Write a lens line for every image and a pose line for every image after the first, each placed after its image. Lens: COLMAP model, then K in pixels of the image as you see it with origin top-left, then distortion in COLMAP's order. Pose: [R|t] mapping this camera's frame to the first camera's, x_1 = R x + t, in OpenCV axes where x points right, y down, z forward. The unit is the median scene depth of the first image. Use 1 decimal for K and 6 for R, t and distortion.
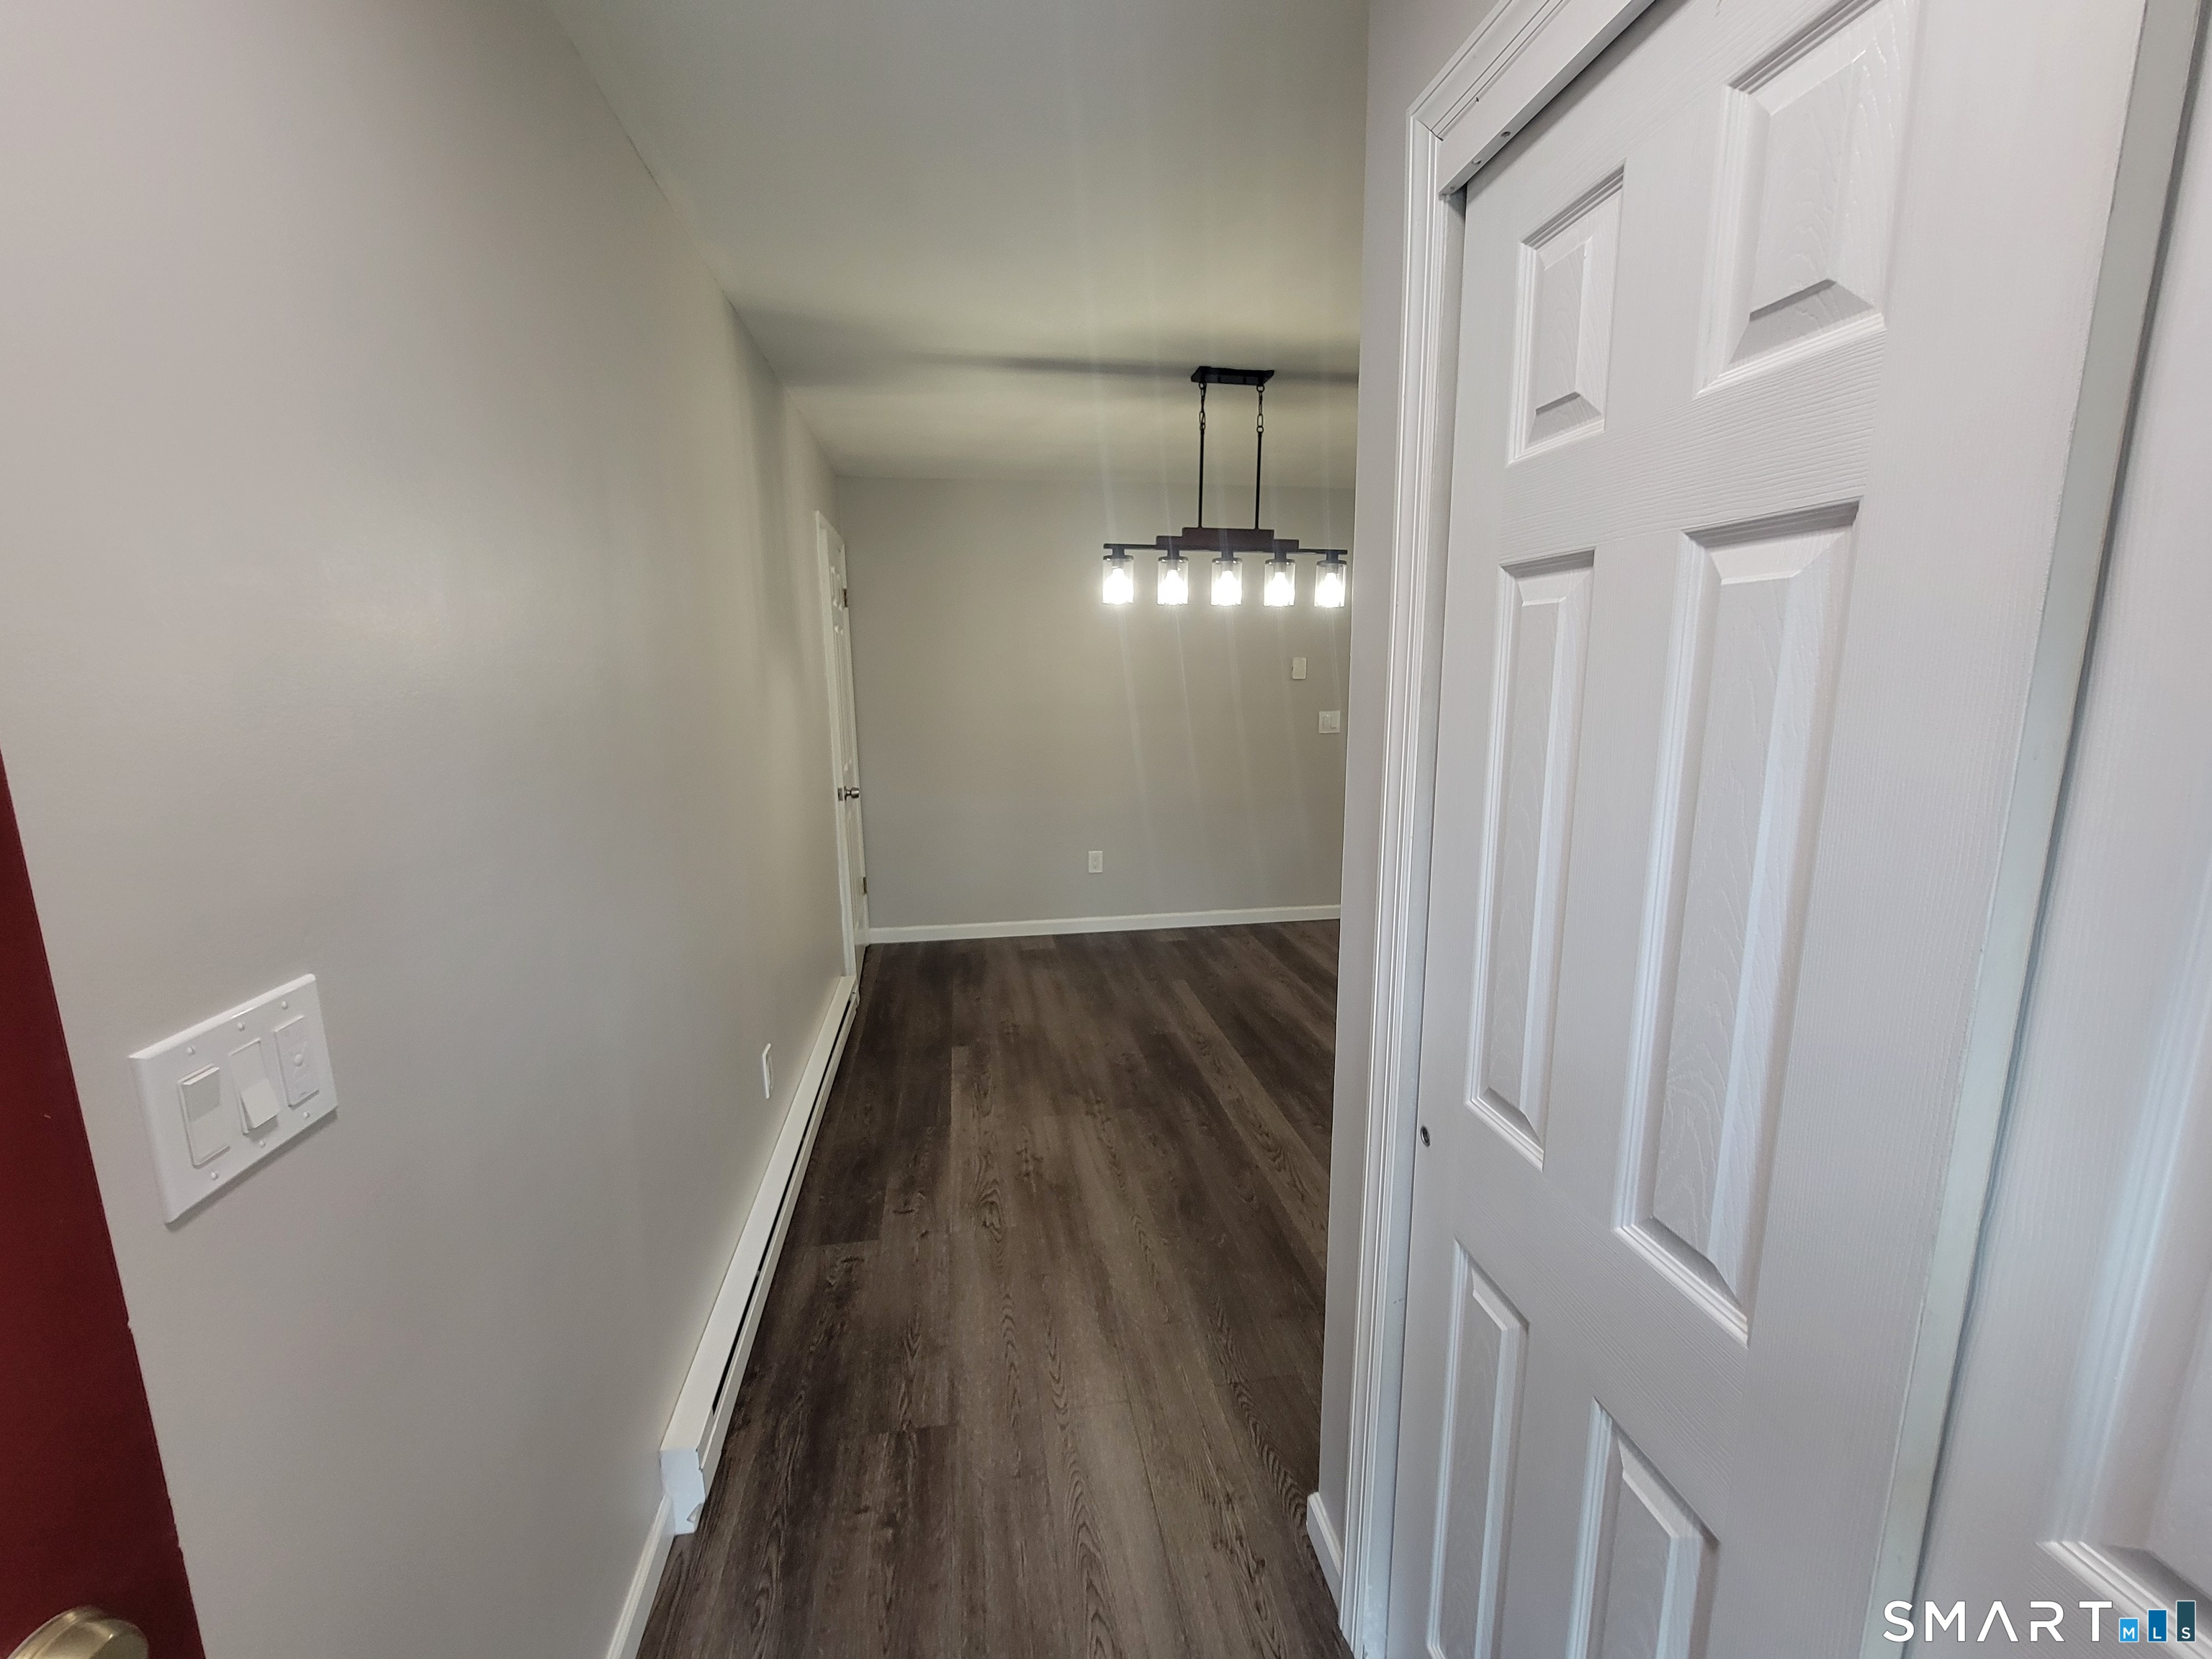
lens RADIAL K [[897.9, 0, 1102.9], [0, 897.9, 835.6], [0, 0, 1]] dist [-0.008645, 0.002648]
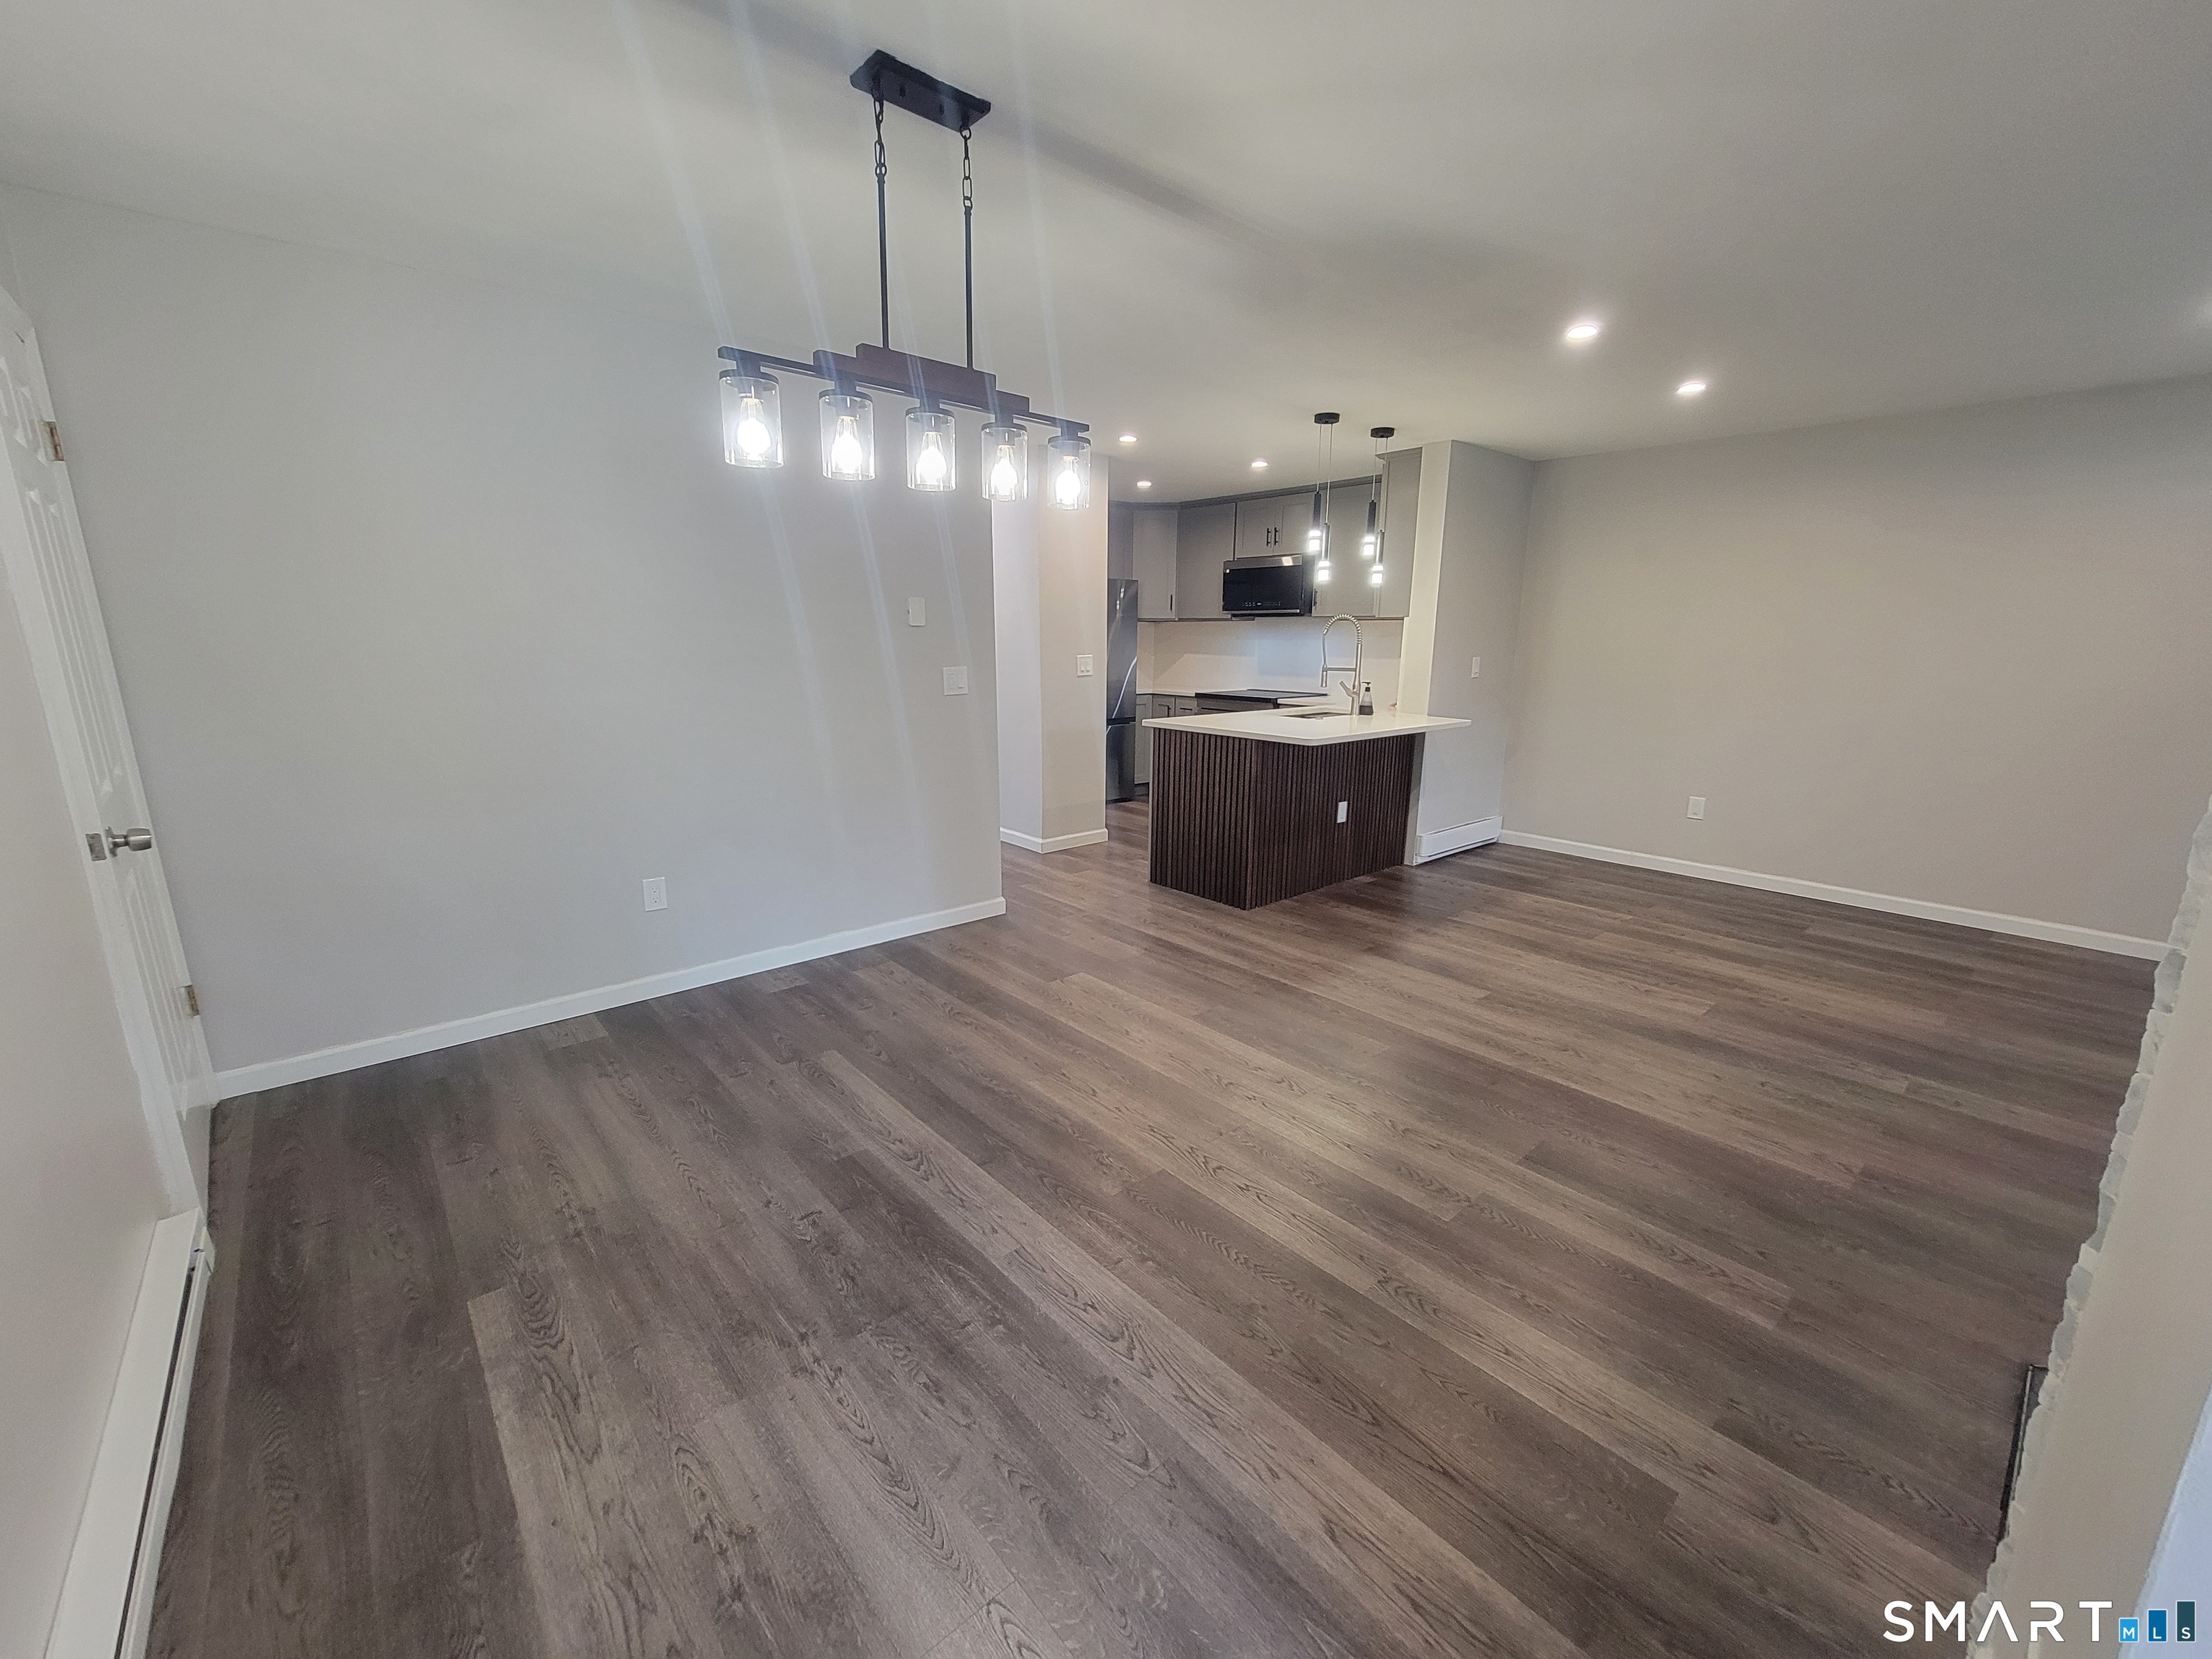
lens RADIAL K [[897.9, 0, 1102.9], [0, 897.9, 835.6], [0, 0, 1]] dist [-0.008645, 0.002648]
pose [[0.849459, -0.102489, 0.517606, -0.097518], [0.080841, 0.994652, 0.064277, -0.043856], [-0.521426, -0.012757, 0.853201, 0.369025]]
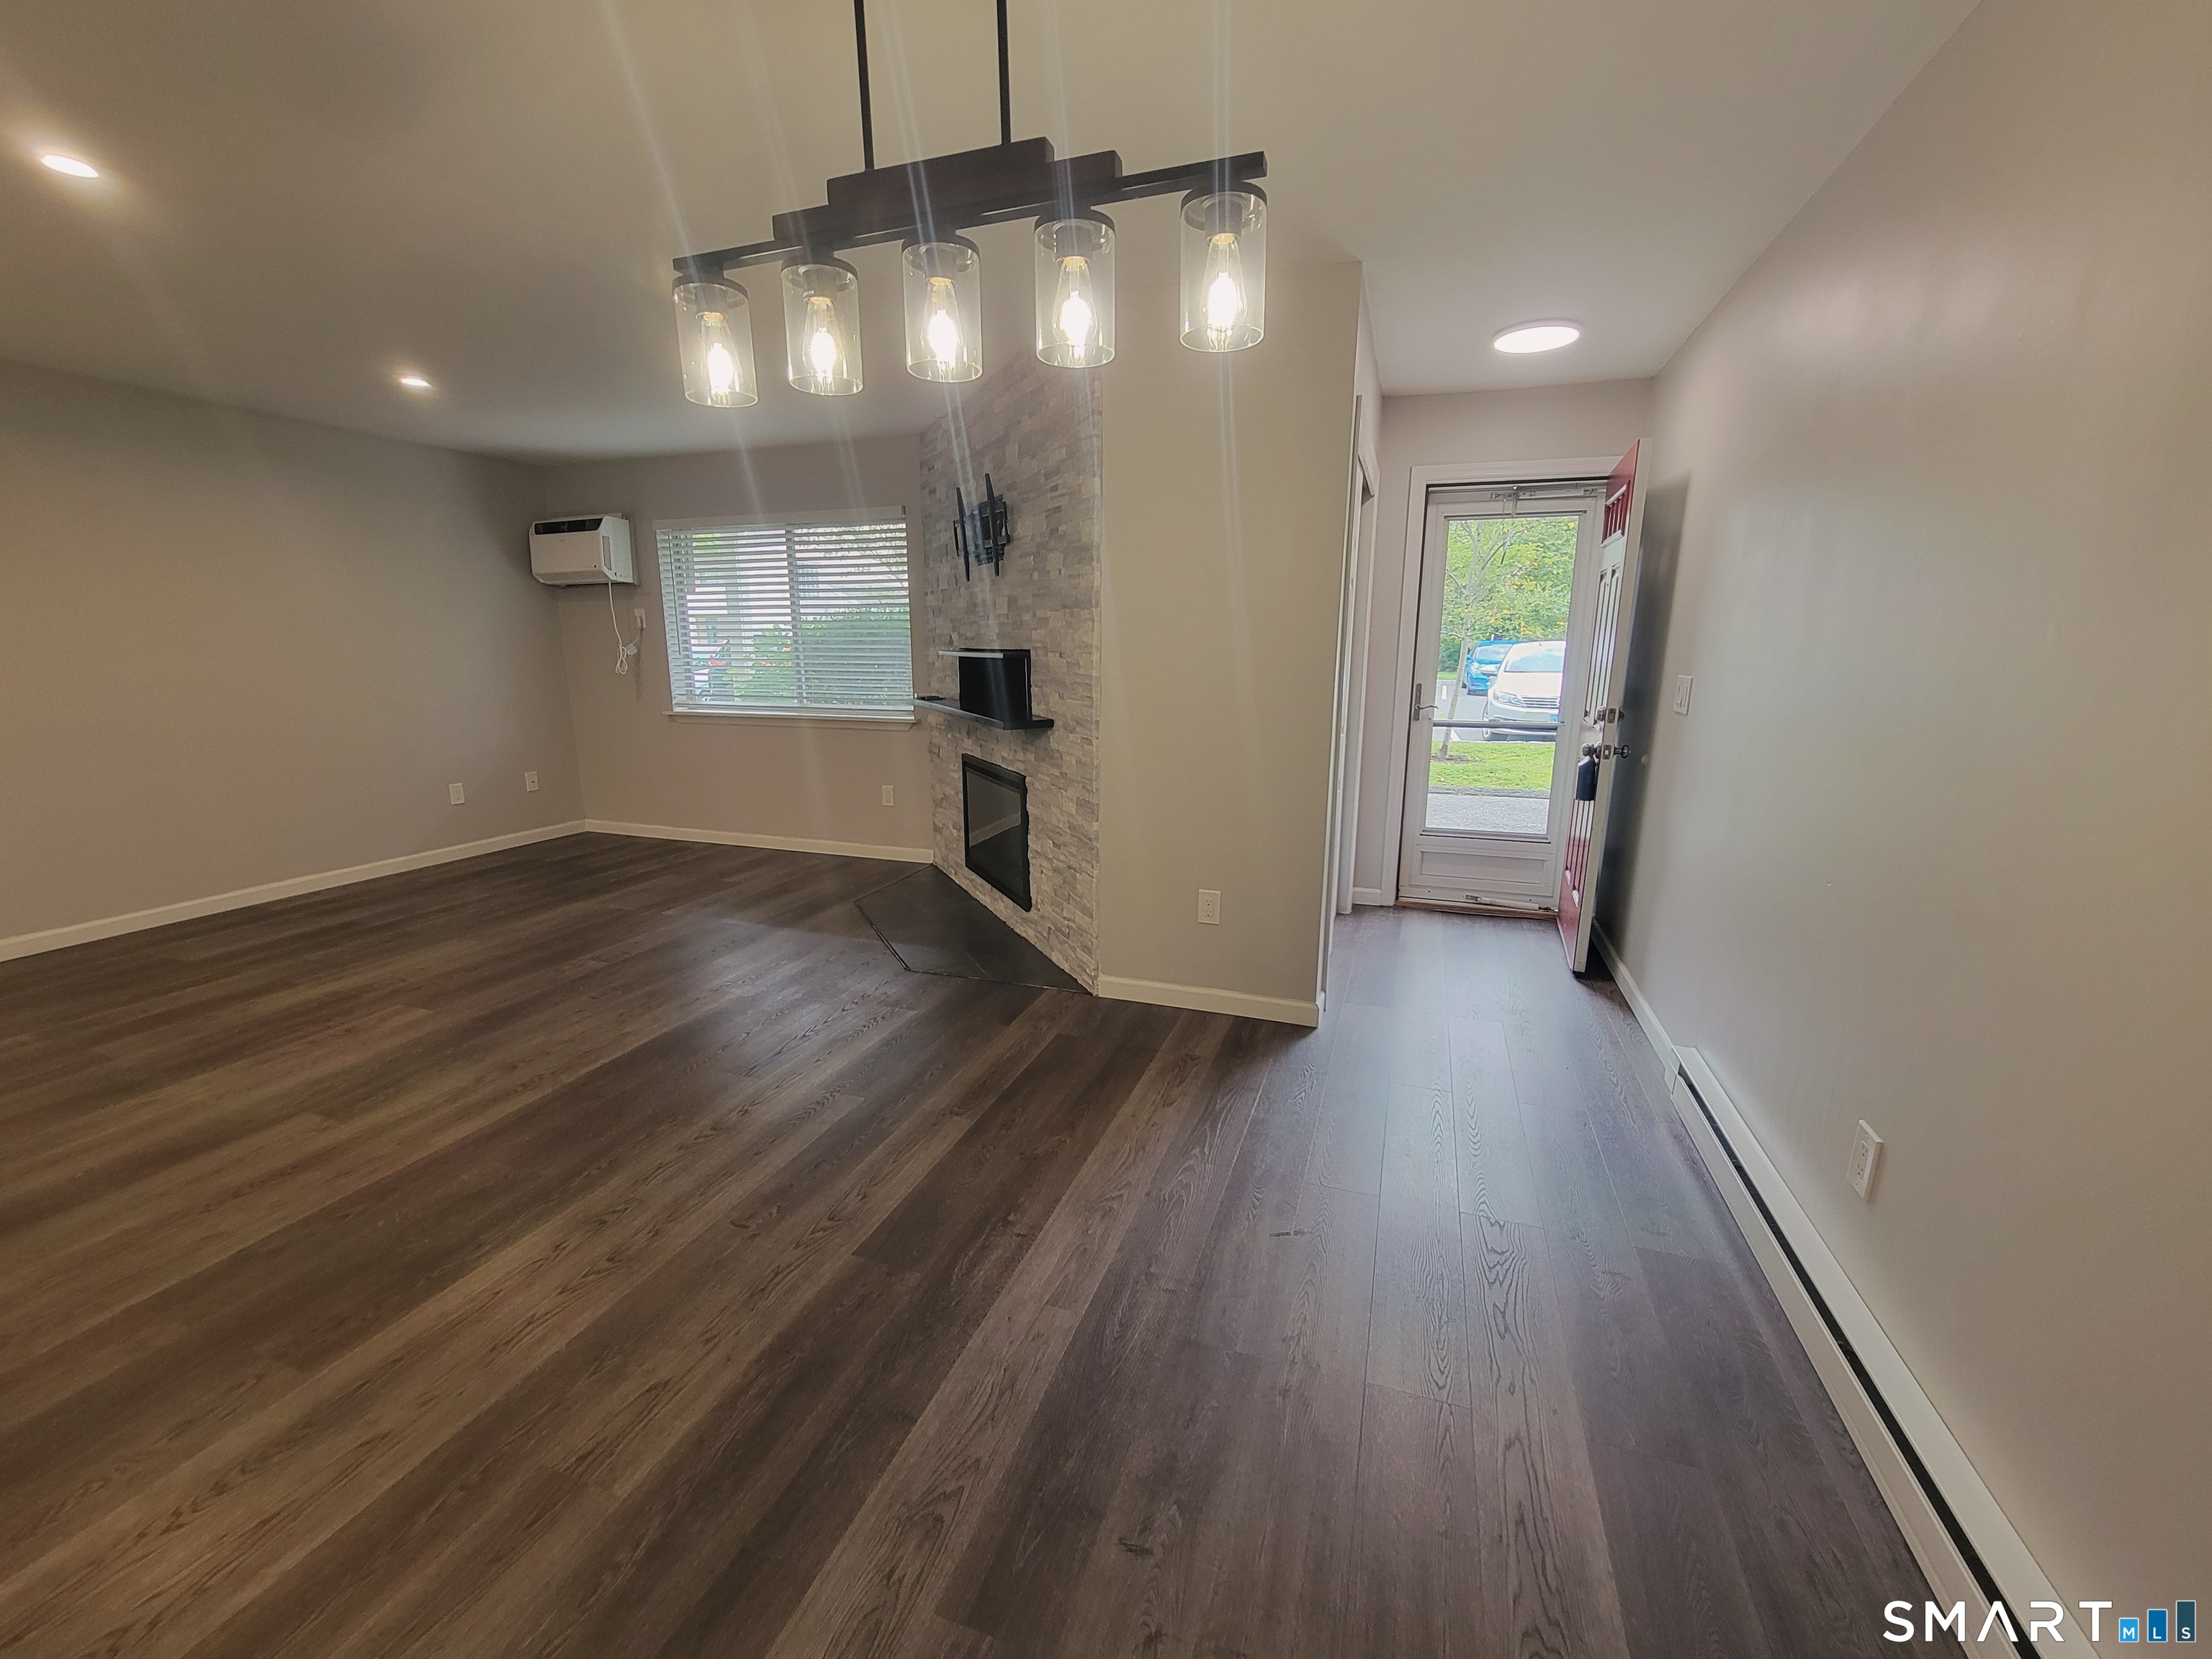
lens RADIAL K [[897.9, 0, 1102.9], [0, 897.9, 835.6], [0, 0, 1]] dist [-0.008645, 0.002648]
pose [[-0.880987, -0.093029, 0.463905, -0.112609], [0.090820, 0.928998, 0.358768, -0.183928], [-0.464343, 0.358202, -0.809986, 1.228862]]
